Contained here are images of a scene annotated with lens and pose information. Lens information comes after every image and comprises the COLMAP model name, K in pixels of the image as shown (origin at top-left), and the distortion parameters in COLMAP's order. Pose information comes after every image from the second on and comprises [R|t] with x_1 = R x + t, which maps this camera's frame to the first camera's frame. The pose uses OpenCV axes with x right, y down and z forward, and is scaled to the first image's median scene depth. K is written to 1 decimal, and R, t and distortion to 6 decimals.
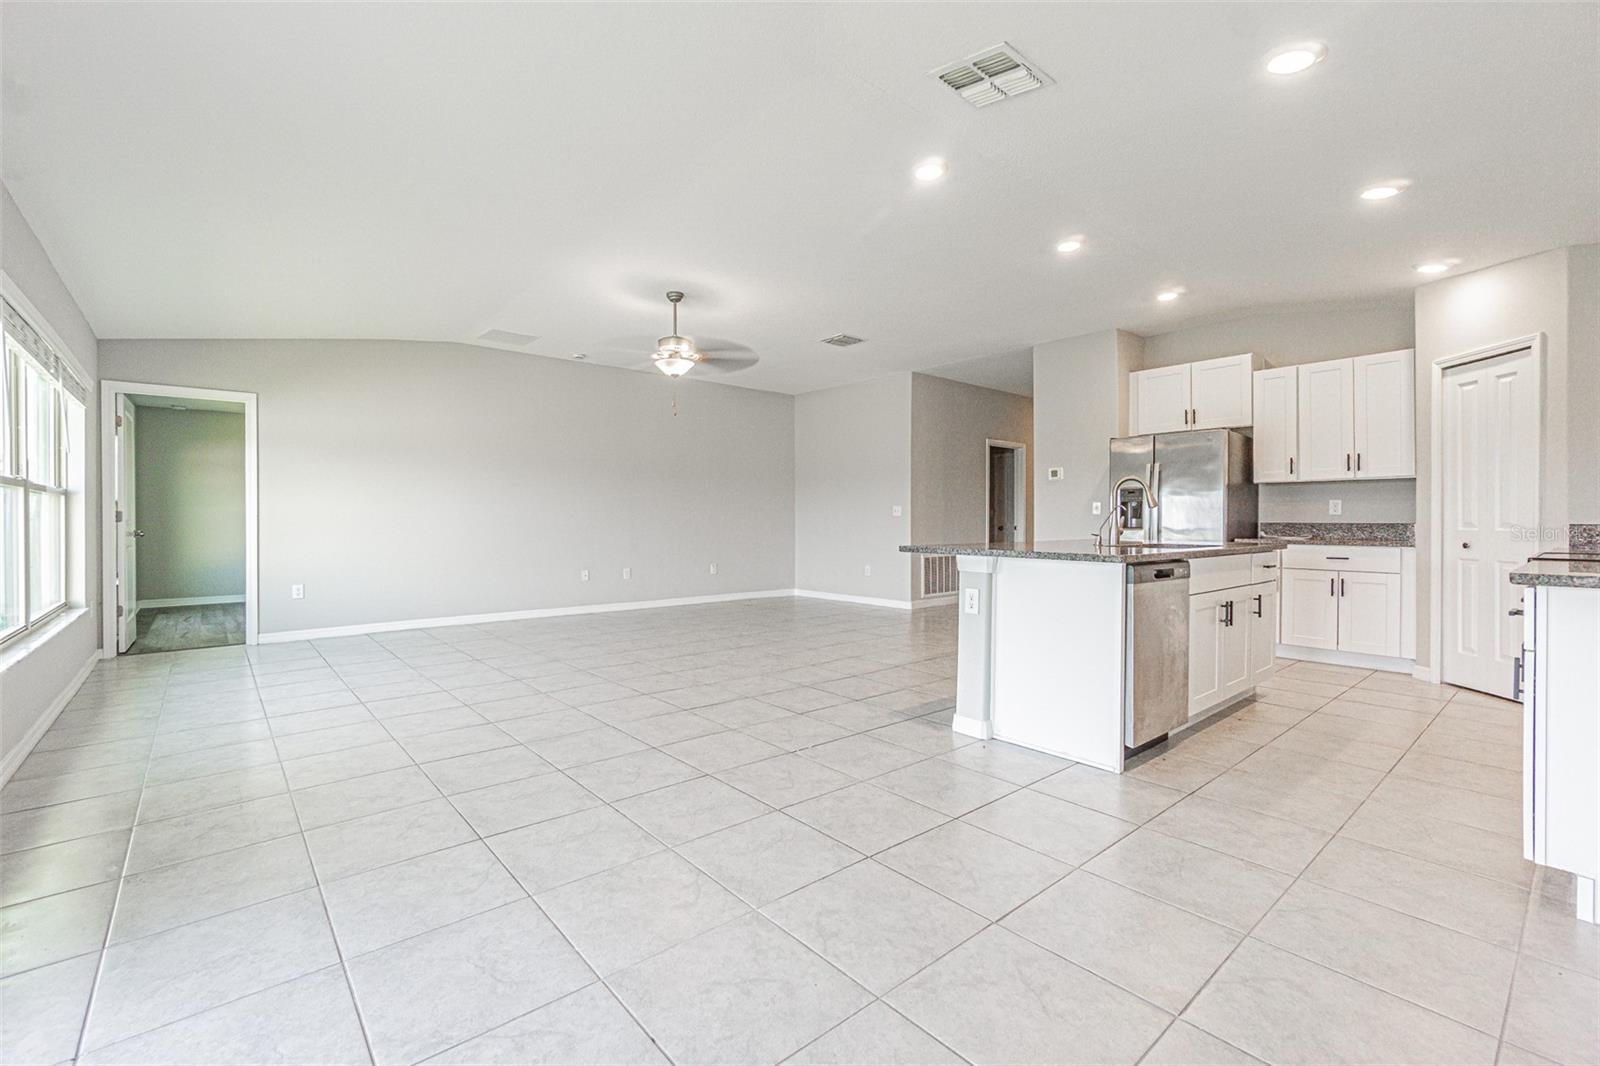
lens RADIAL K [[694.0, 0, 782.6], [0, 694.0, 525.0], [0, 0, 1]] dist [-0.003486, 0.001610]
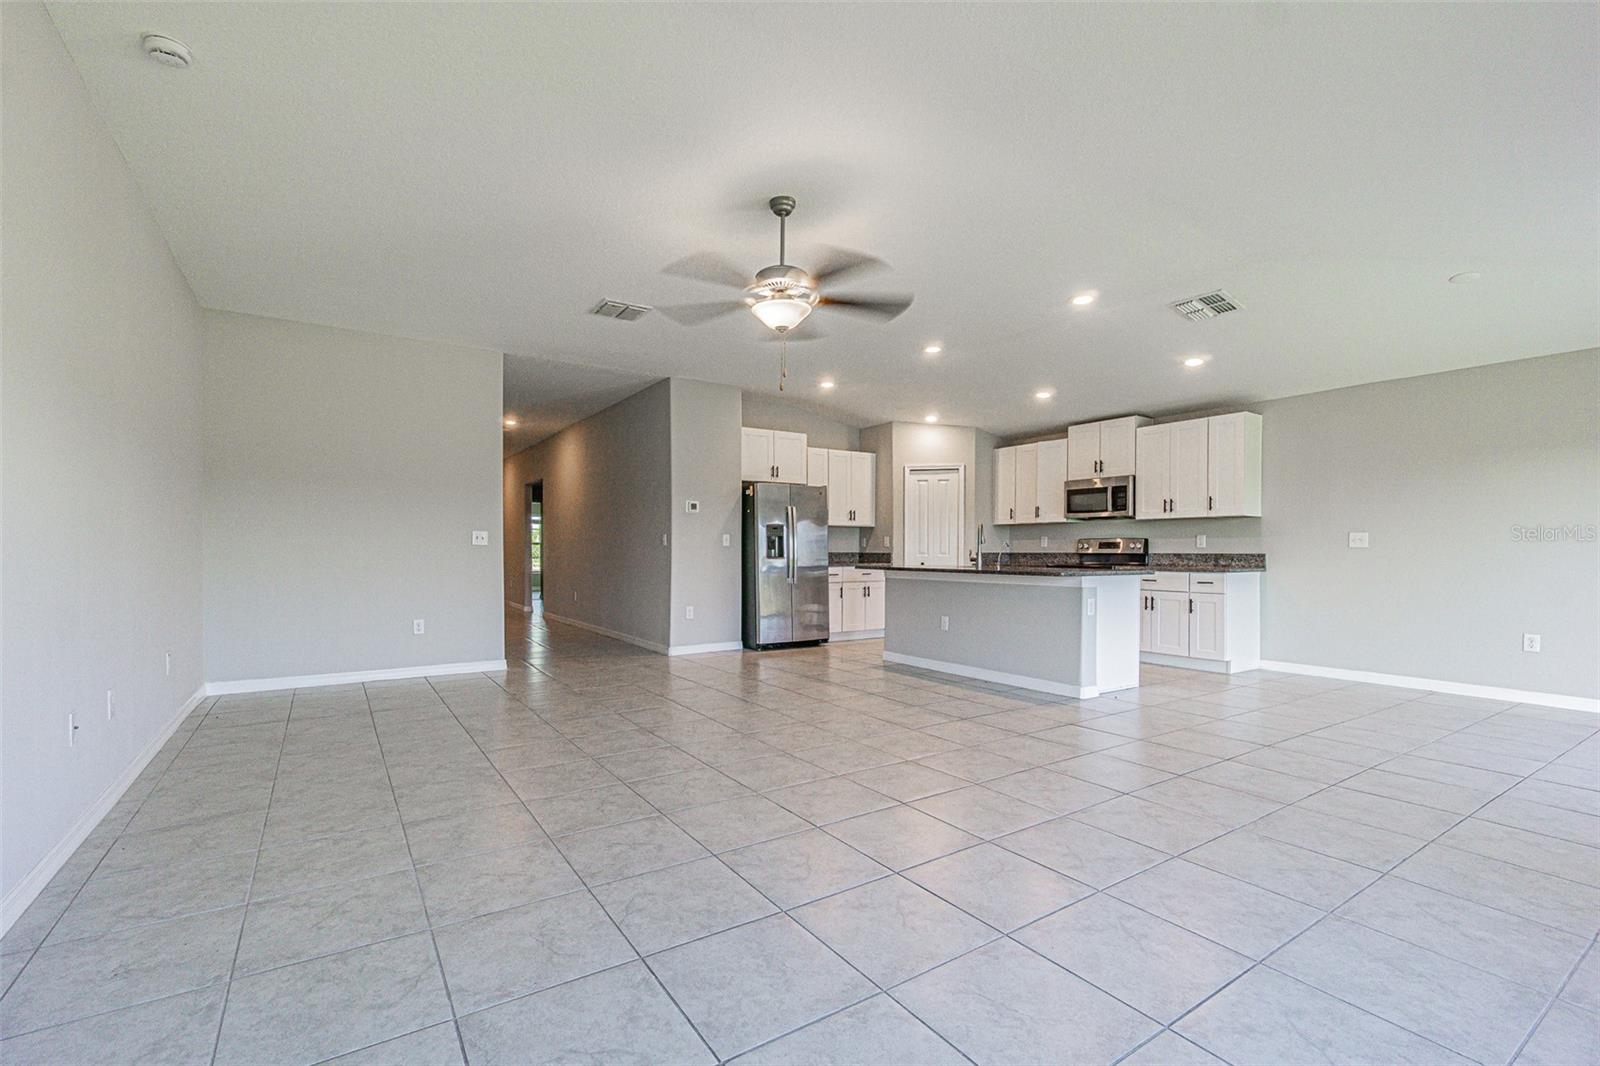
lens RADIAL K [[694.0, 0, 781.6], [0, 694.0, 567.5], [0, 0, 1]] dist [-0.003486, 0.001610]
pose [[0.123104, -0.024133, 0.992100, -0.791256], [0.005617, 0.999705, 0.023621, -0.007034], [-0.992378, 0.002665, 0.123203, 0.914396]]
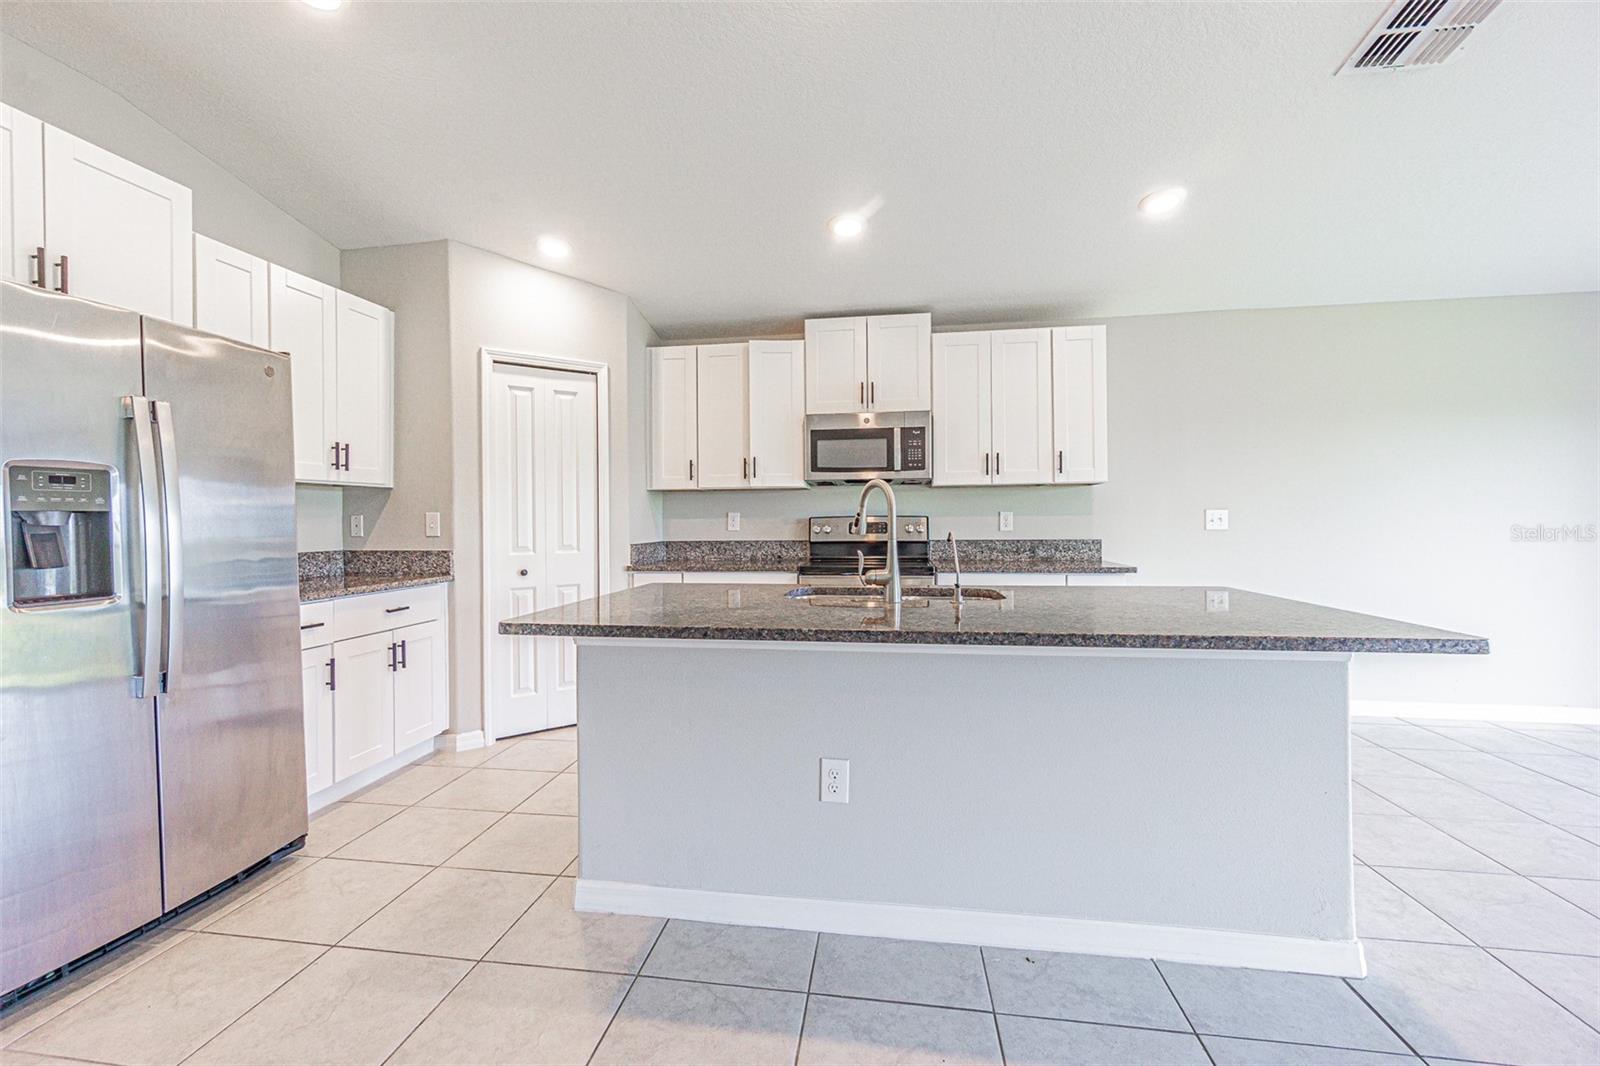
lens RADIAL K [[694.0, 0, 779.5], [0, 694.0, 516.4], [0, 0, 1]] dist [-0.003486, 0.001610]
pose [[-0.647745, 0.008562, 0.761809, 0.084920], [0.013525, 0.999908, 0.000263, -0.029495], [-0.761738, 0.010474, -0.647801, 1.047642]]
